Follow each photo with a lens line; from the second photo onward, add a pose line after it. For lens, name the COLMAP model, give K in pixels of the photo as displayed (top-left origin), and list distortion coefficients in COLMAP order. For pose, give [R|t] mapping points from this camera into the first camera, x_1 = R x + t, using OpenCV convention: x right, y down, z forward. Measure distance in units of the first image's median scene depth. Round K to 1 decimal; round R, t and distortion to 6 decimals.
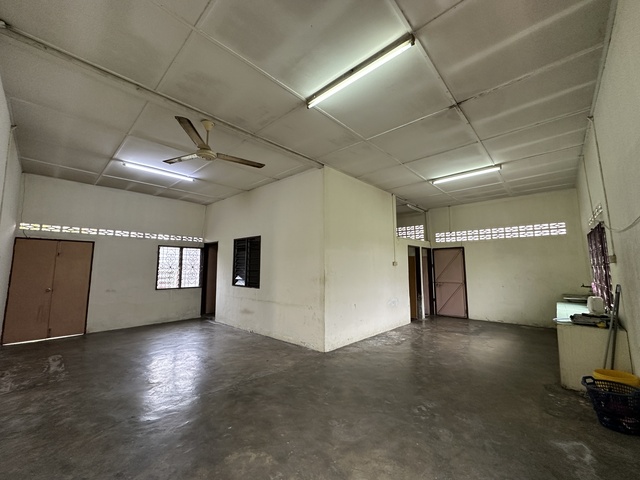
lens RADIAL K [[252.1, 0, 320.5], [0, 252.1, 240.6], [0, 0, 1]] dist [-0.003069, -0.000279]
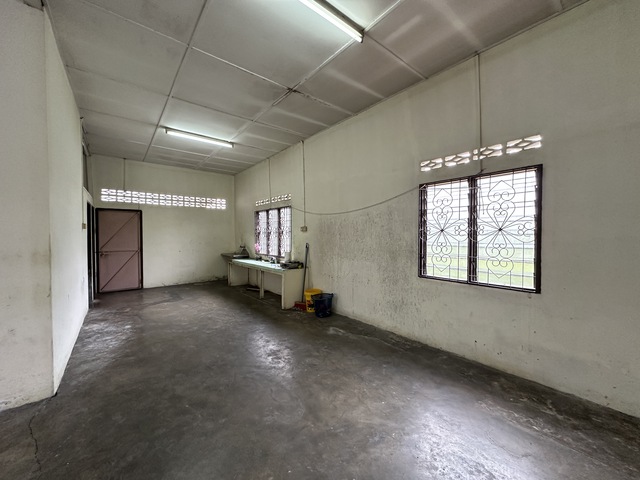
lens RADIAL K [[252.1, 0, 320.5], [0, 252.1, 240.6], [0, 0, 1]] dist [-0.003069, -0.000279]
pose [[0.157679, -0.020026, 0.987287, -0.388812], [-0.109093, 0.993321, 0.037572, 0.053204], [-0.981446, -0.113630, 0.154442, 0.420950]]
